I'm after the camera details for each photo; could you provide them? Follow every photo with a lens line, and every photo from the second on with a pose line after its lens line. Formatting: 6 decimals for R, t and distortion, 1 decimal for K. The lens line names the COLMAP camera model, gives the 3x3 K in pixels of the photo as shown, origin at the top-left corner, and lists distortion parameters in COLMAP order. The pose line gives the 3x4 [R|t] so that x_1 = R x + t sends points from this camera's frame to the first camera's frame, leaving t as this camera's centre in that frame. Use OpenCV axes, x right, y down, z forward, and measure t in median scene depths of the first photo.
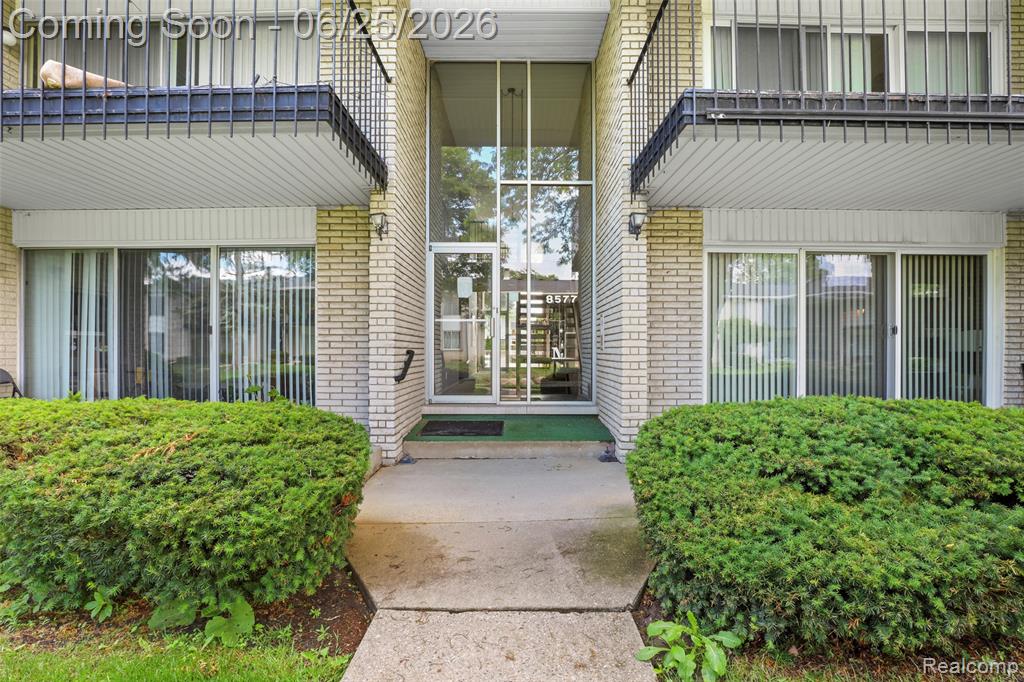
lens RADIAL K [[490.5, 0, 512.5], [0, 490.5, 346.5], [0, 0, 1]] dist [-0.039513, 0.005956]
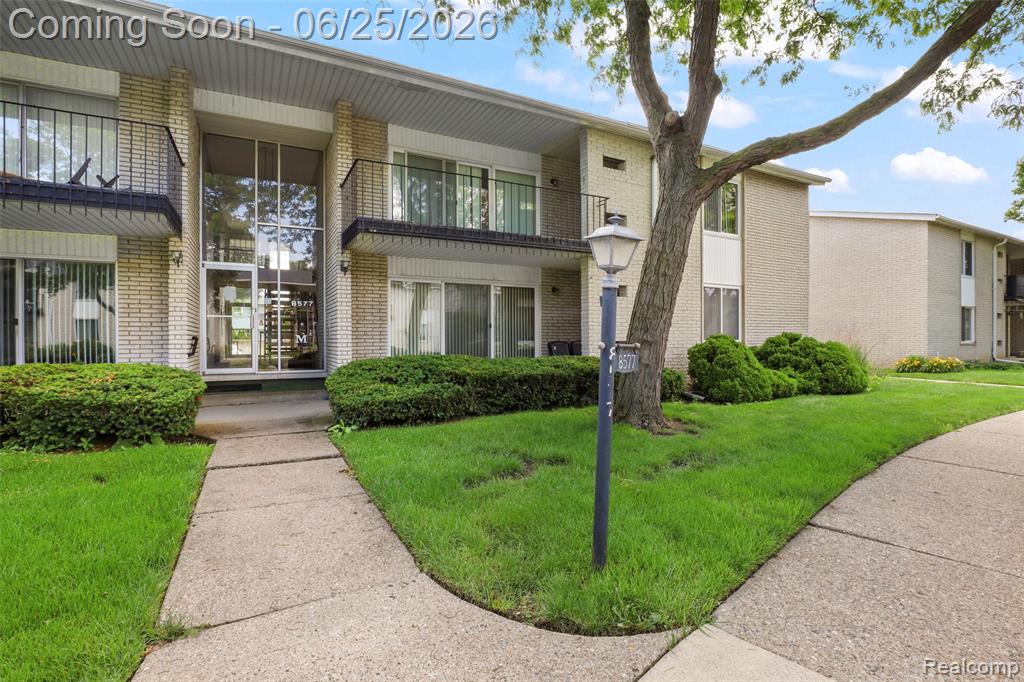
lens RADIAL K [[490.5, 0, 512.2], [0, 490.5, 344.0], [0, 0, 1]] dist [-0.039513, 0.005956]
pose [[0.881900, -0.008046, 0.471368, -0.050874], [0.001181, 0.999889, 0.014856, 0.009388], [-0.471435, -0.012545, 0.881812, -0.860233]]
